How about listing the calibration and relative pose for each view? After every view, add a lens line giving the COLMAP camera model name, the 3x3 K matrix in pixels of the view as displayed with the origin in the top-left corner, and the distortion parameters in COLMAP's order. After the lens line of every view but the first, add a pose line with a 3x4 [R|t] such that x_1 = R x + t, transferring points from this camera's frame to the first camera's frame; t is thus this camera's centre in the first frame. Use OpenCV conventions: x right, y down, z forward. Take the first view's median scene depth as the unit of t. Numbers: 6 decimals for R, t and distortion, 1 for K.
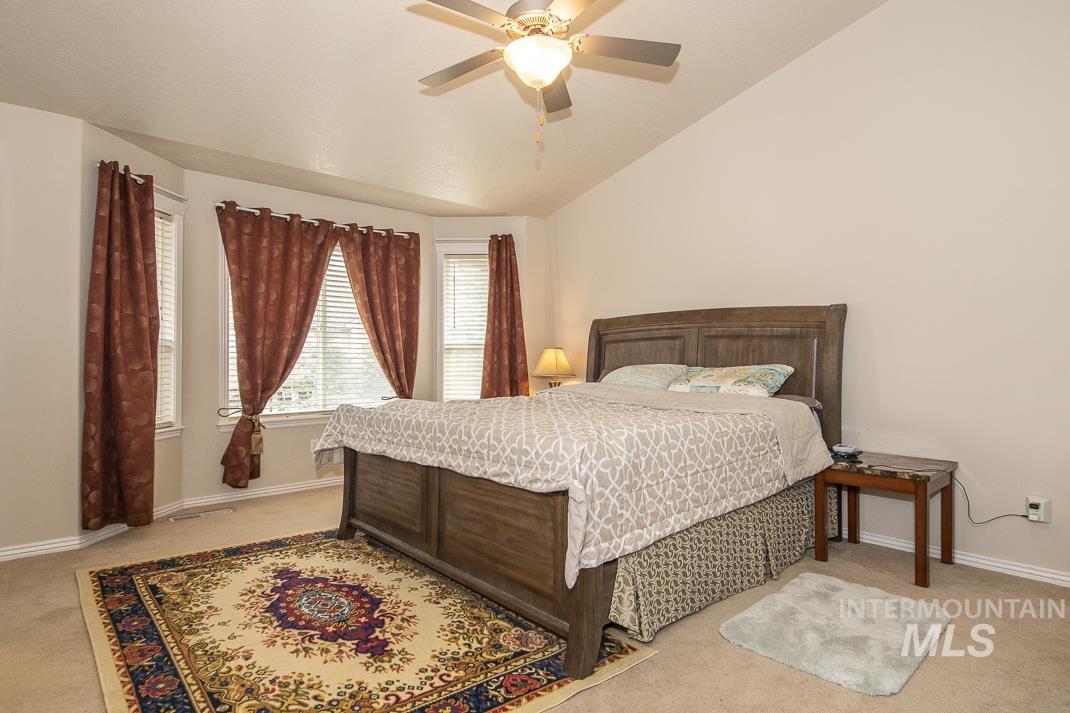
lens RADIAL K [[583.4, 0, 527.2], [0, 583.4, 354.3], [0, 0, 1]] dist [0.012018, -0.015551]
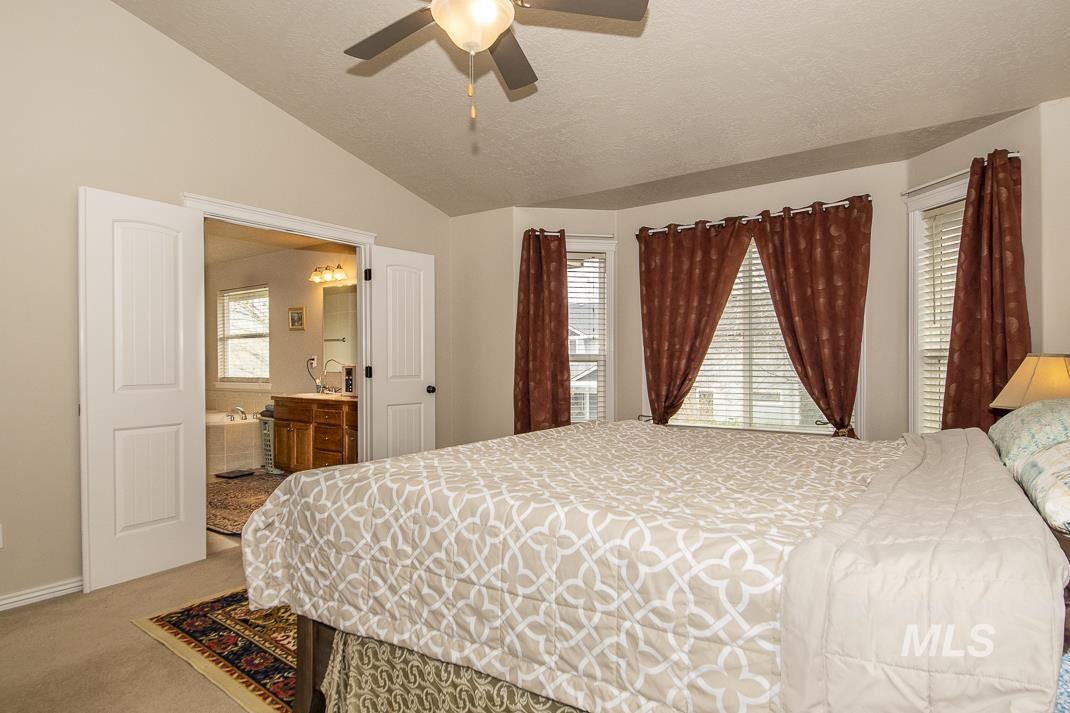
lens RADIAL K [[583.4, 0, 528.1], [0, 583.4, 360.9], [0, 0, 1]] dist [0.012018, -0.015551]
pose [[0.232366, -0.004796, -0.972617, 0.505373], [0.010232, 0.999945, -0.002487, -0.009676], [0.972575, -0.009374, 0.232403, 0.531970]]
